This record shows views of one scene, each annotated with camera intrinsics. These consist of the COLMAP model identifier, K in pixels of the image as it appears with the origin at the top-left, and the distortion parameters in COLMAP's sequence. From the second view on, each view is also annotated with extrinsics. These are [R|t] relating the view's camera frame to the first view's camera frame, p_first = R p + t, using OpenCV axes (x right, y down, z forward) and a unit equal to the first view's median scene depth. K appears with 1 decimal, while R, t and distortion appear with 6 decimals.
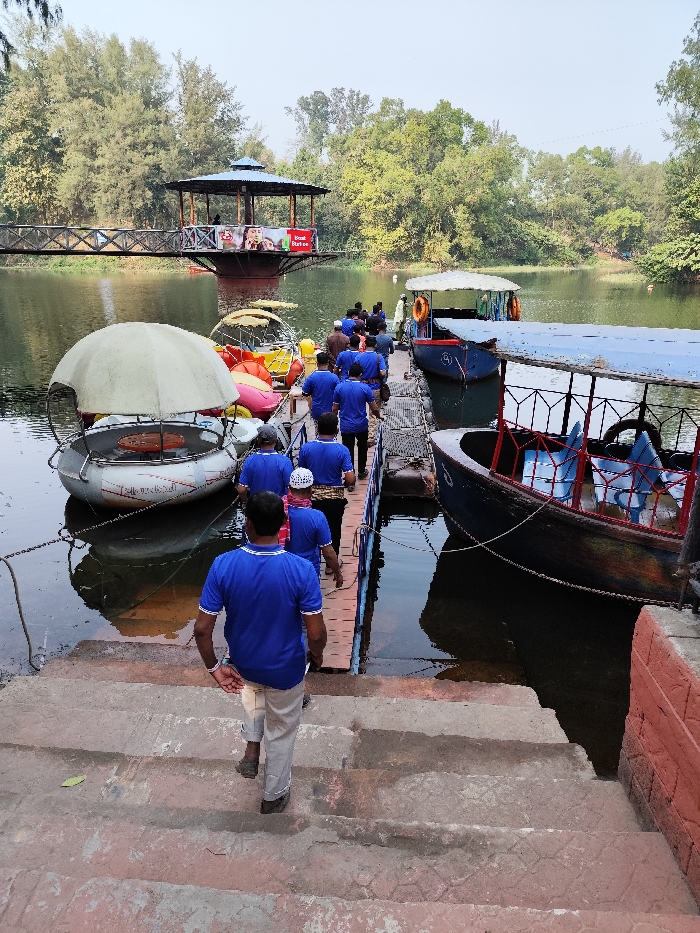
lens RADIAL K [[632.8, 0, 359.6], [0, 632.8, 462.3], [0, 0, 1]] dist [0.034400, 0.001154]
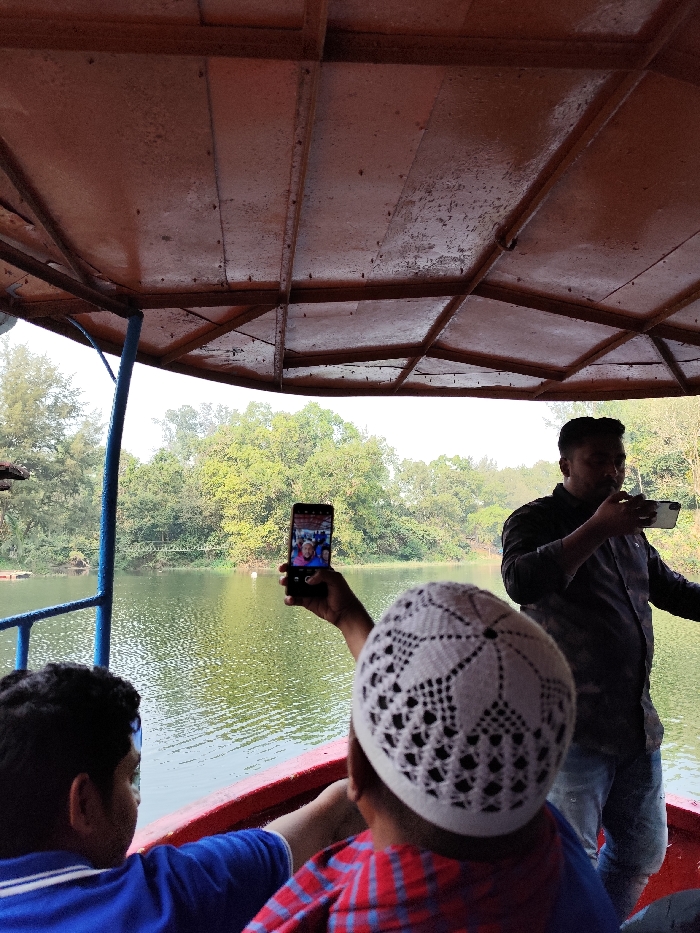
lens RADIAL K [[632.8, 0, 359.6], [0, 632.8, 462.3], [0, 0, 1]] dist [0.034400, 0.001154]
pose [[0.980789, 0.003895, 0.195034, 0.012816], [0.084483, 0.892691, -0.442679, -0.039566], [-0.175829, 0.450651, 0.875213, 0.152231]]
